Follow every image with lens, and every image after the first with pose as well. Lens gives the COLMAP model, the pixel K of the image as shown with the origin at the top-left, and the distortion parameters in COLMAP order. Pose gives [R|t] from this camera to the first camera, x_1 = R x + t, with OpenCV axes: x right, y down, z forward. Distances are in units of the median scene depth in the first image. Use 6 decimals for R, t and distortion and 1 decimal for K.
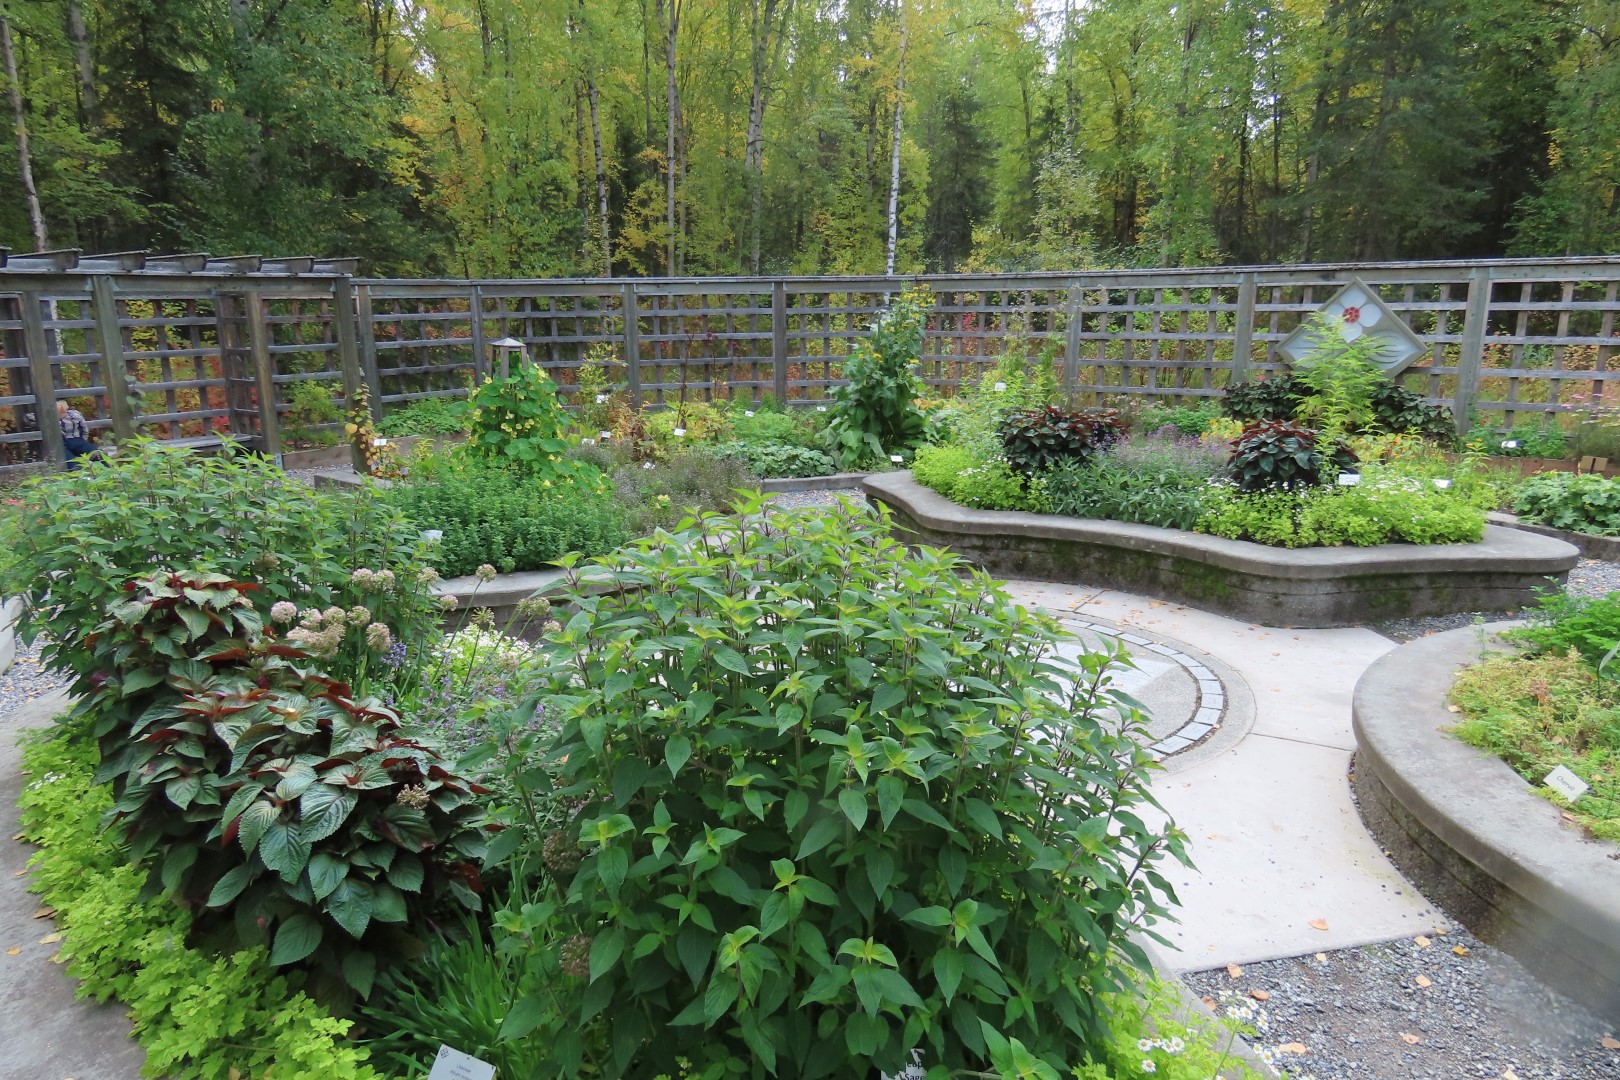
lens RADIAL K [[1014.7, 0, 810.0], [0, 1014.7, 540.0], [0, 0, 1]] dist [-0.003363, -0.033631]
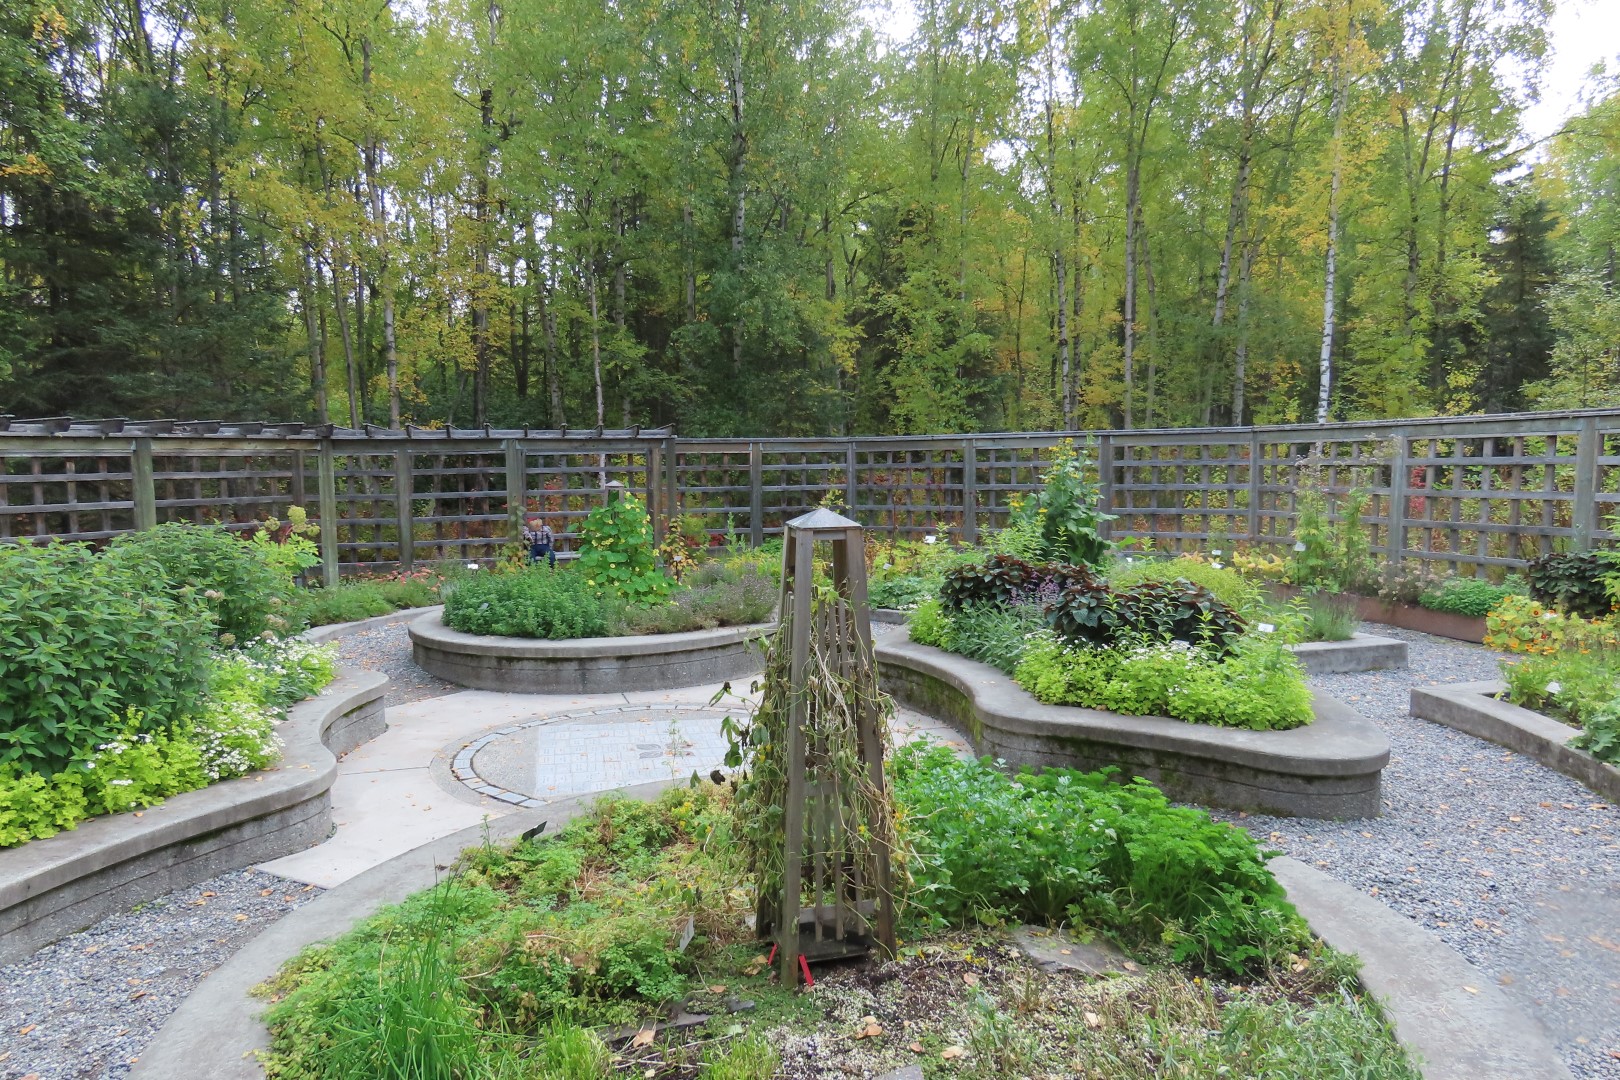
lens RADIAL K [[1014.7, 0, 810.0], [0, 1014.7, 540.0], [0, 0, 1]] dist [-0.003363, -0.033631]
pose [[0.806411, 0.049150, -0.589310, 0.396181], [-0.131858, 0.986396, -0.098165, -0.010518], [0.576468, 0.156866, 0.801921, 0.018428]]
